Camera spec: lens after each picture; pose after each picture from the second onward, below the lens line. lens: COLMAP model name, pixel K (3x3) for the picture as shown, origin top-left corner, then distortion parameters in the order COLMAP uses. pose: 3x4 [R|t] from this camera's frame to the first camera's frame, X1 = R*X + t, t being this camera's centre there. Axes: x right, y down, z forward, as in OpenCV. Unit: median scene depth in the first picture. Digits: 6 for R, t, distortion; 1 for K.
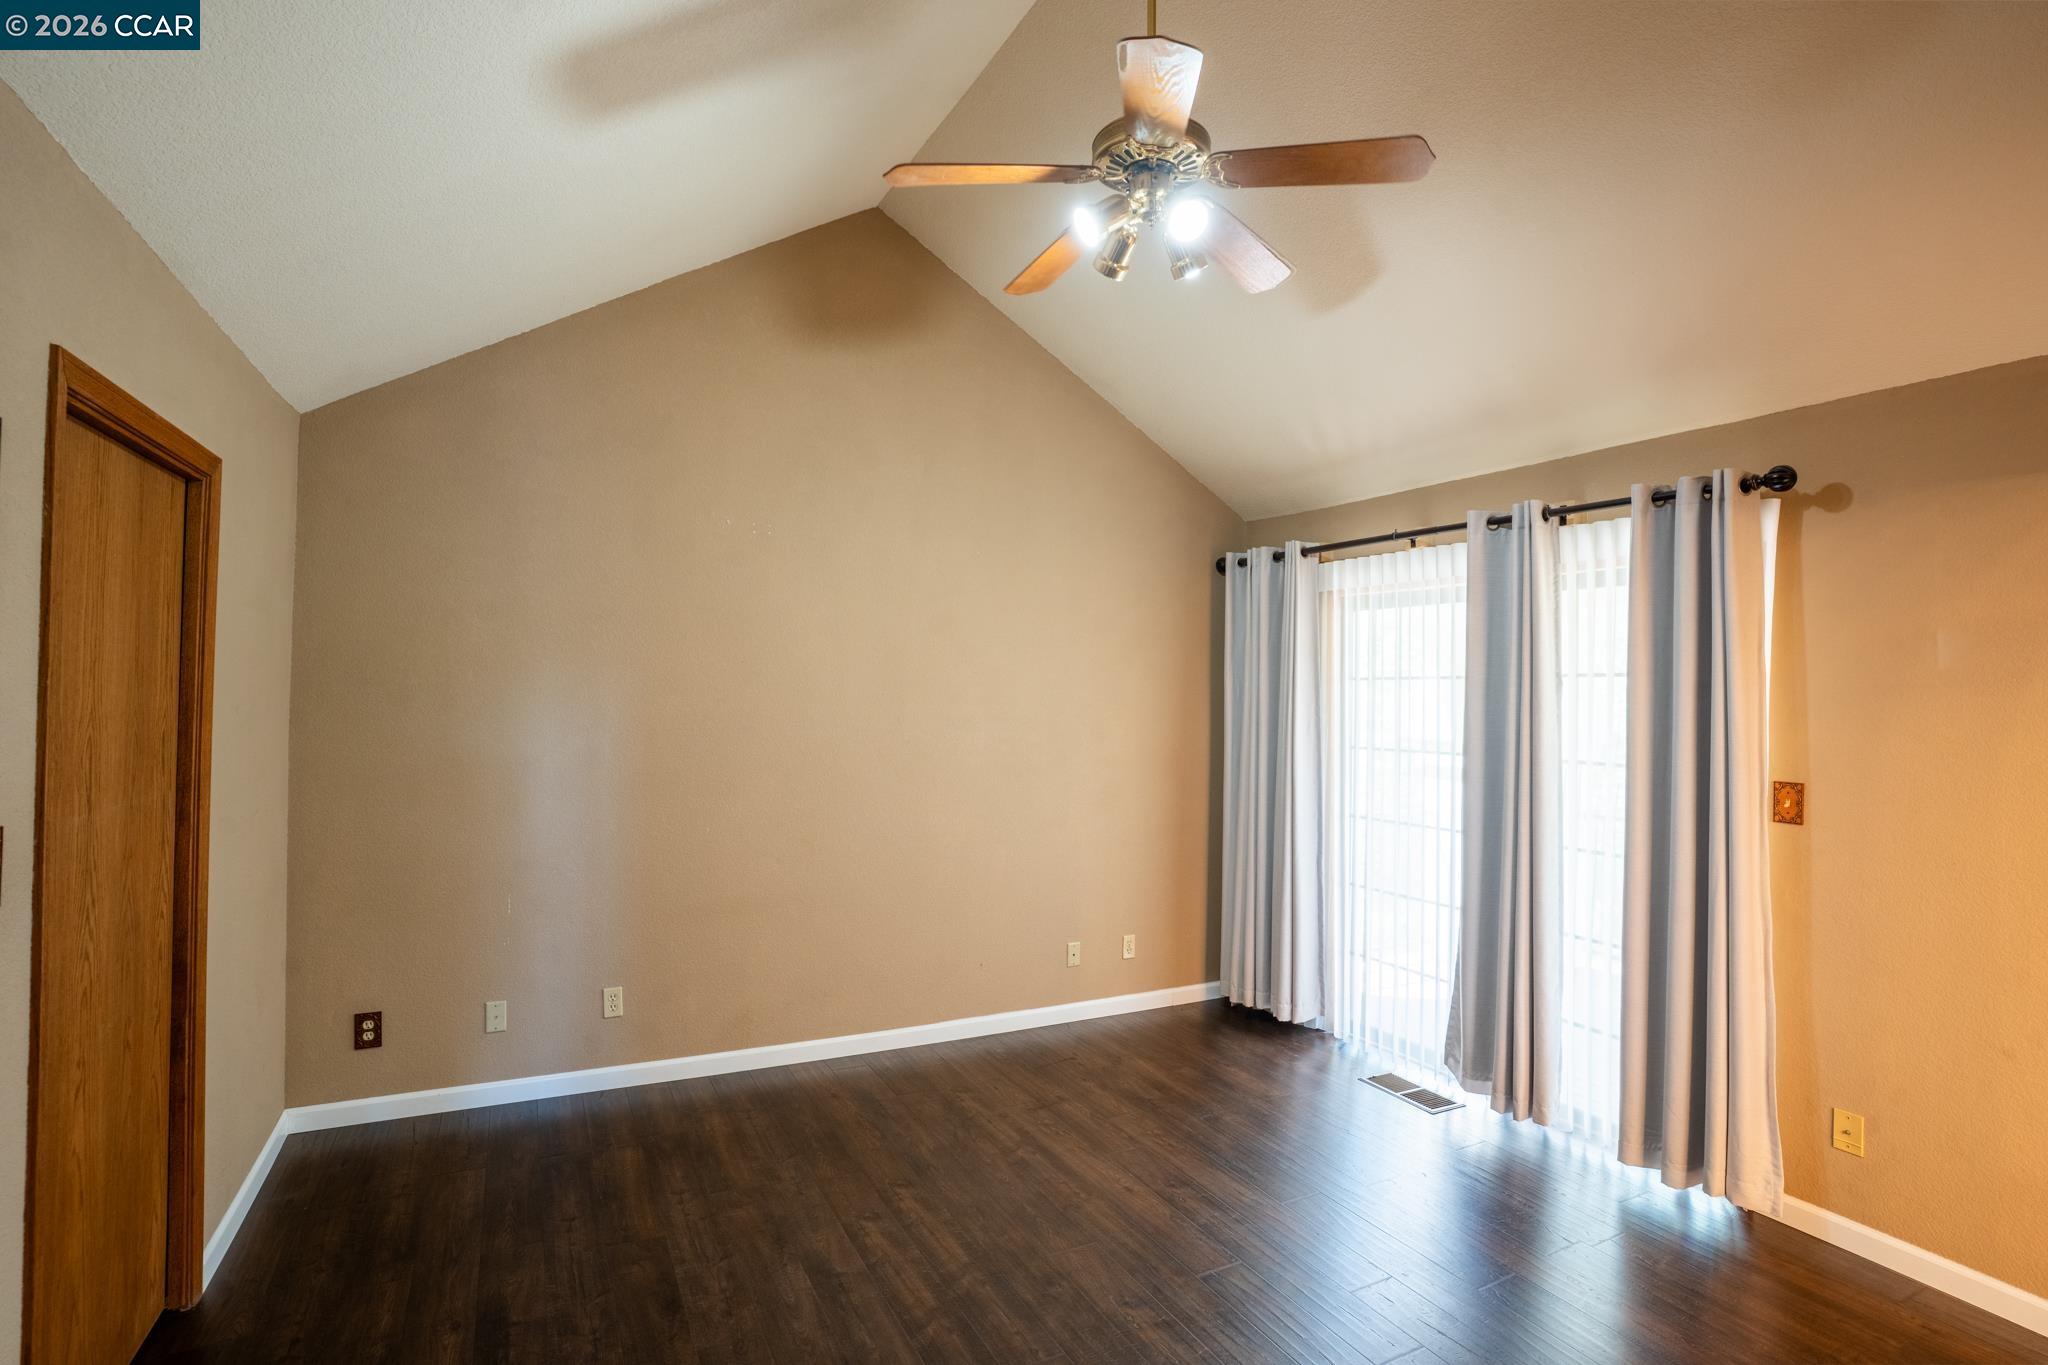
lens RADIAL K [[988.5, 0, 1028.7], [0, 988.5, 679.8], [0, 0, 1]] dist [-0.038401, 0.009251]
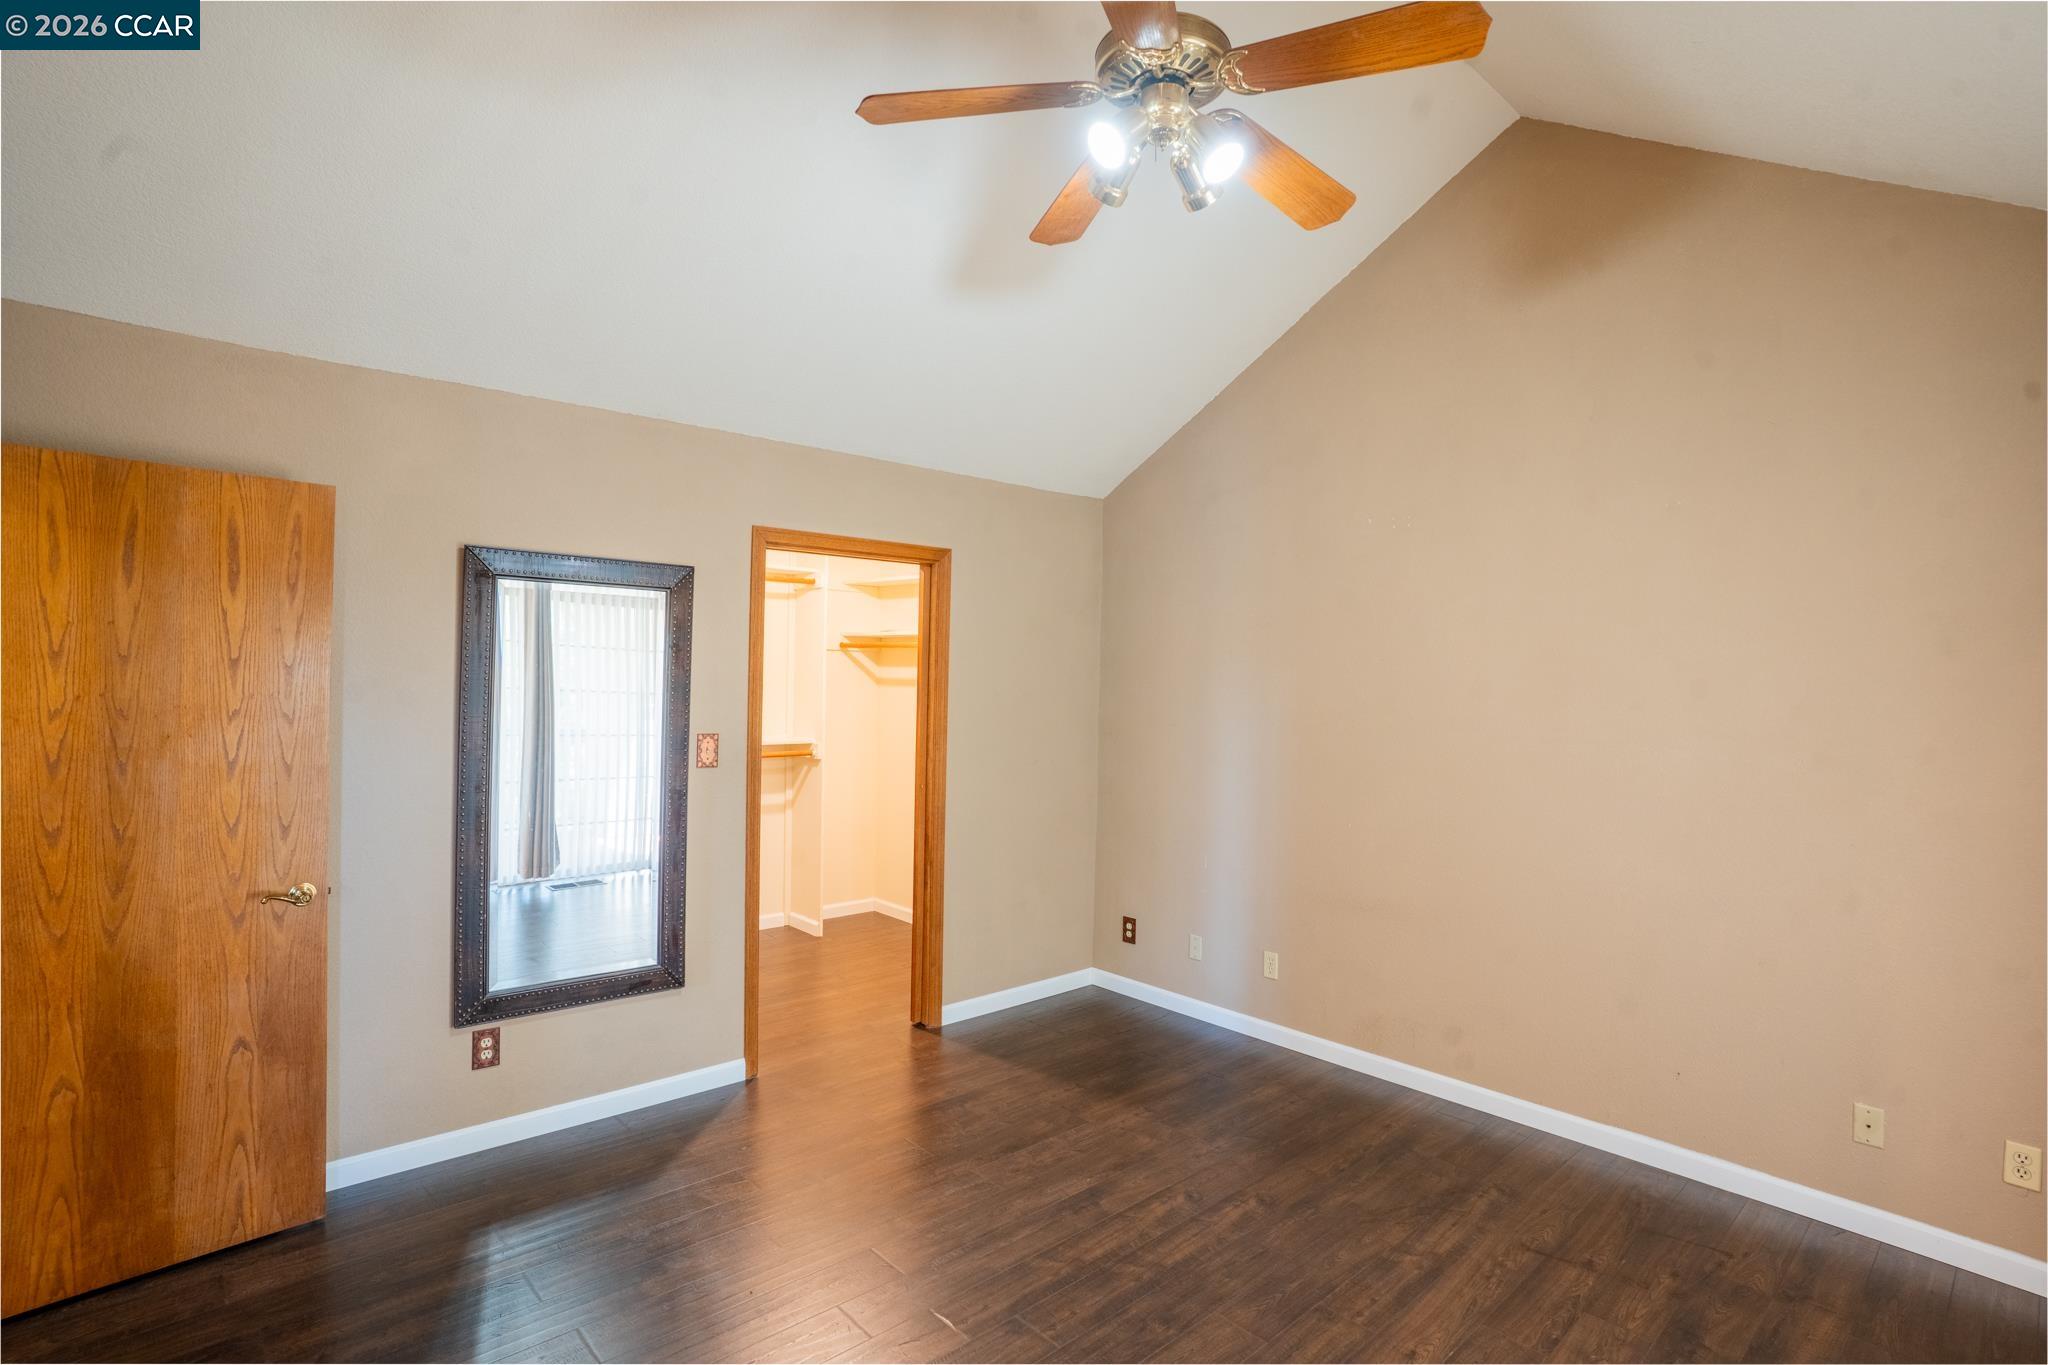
lens RADIAL K [[988.5, 0, 1030.9], [0, 988.5, 675.4], [0, 0, 1]] dist [-0.038401, 0.009251]
pose [[0.261154, -0.019396, -0.965102, 0.664025], [0.006326, 0.999811, -0.018382, 0.013054], [0.965276, -0.001304, 0.261228, 0.468640]]
